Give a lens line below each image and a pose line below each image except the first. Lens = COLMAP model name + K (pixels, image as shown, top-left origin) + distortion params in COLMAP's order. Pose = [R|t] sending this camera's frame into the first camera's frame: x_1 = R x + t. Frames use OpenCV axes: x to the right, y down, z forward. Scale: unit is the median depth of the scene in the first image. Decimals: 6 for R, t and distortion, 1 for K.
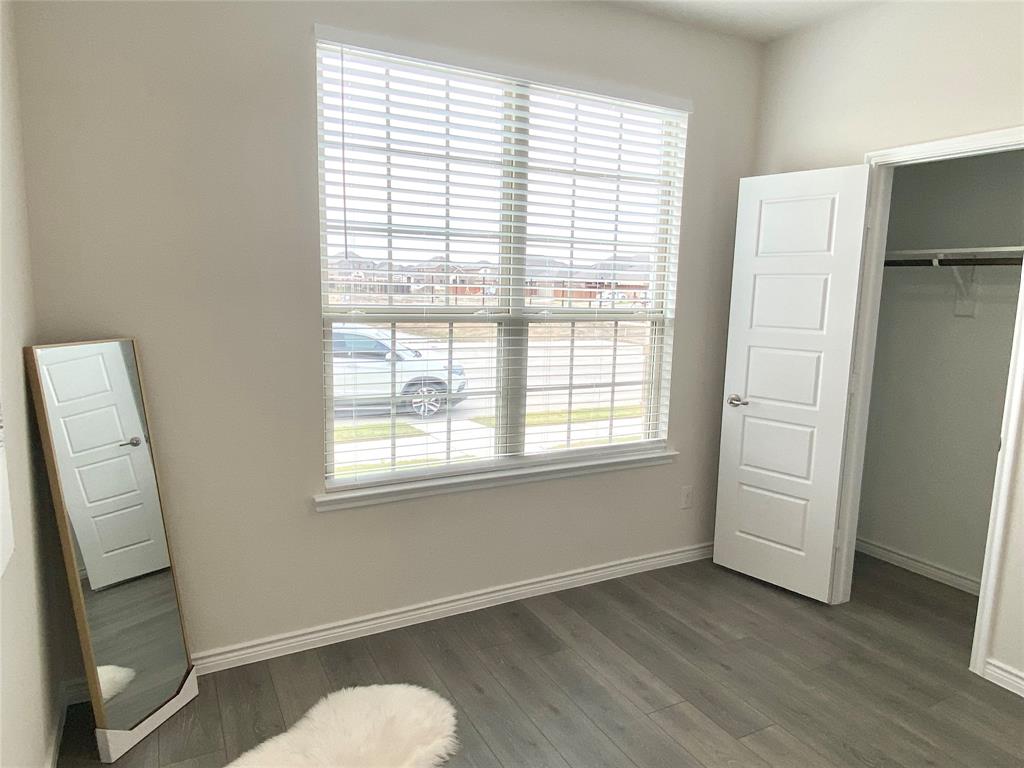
lens RADIAL K [[625.1, 0, 510.4], [0, 625.1, 392.7], [0, 0, 1]] dist [0.033745, 0.000441]
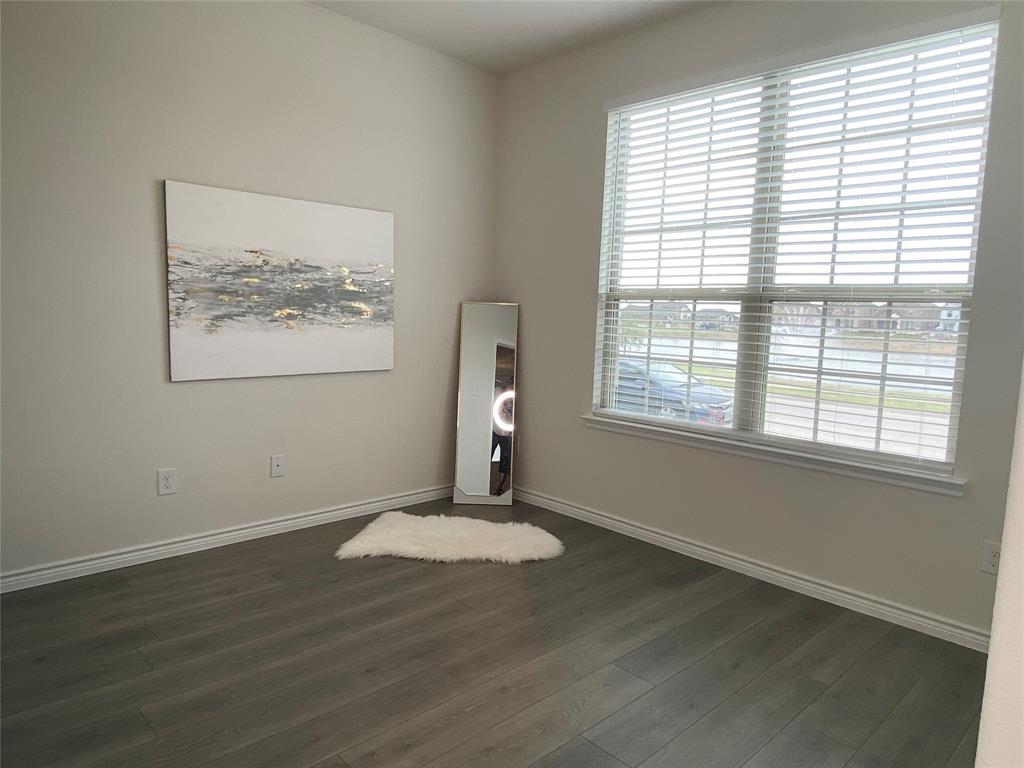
lens RADIAL K [[699.6, 0, 509.9], [0, 699.6, 380.2], [0, 0, 1]] dist [-0.001358, -0.001073]
pose [[0.280698, 0.097376, -0.954844, 1.025704], [-0.162303, 0.985329, 0.052772, 0.025300], [0.945974, 0.140161, 0.292384, 0.296167]]
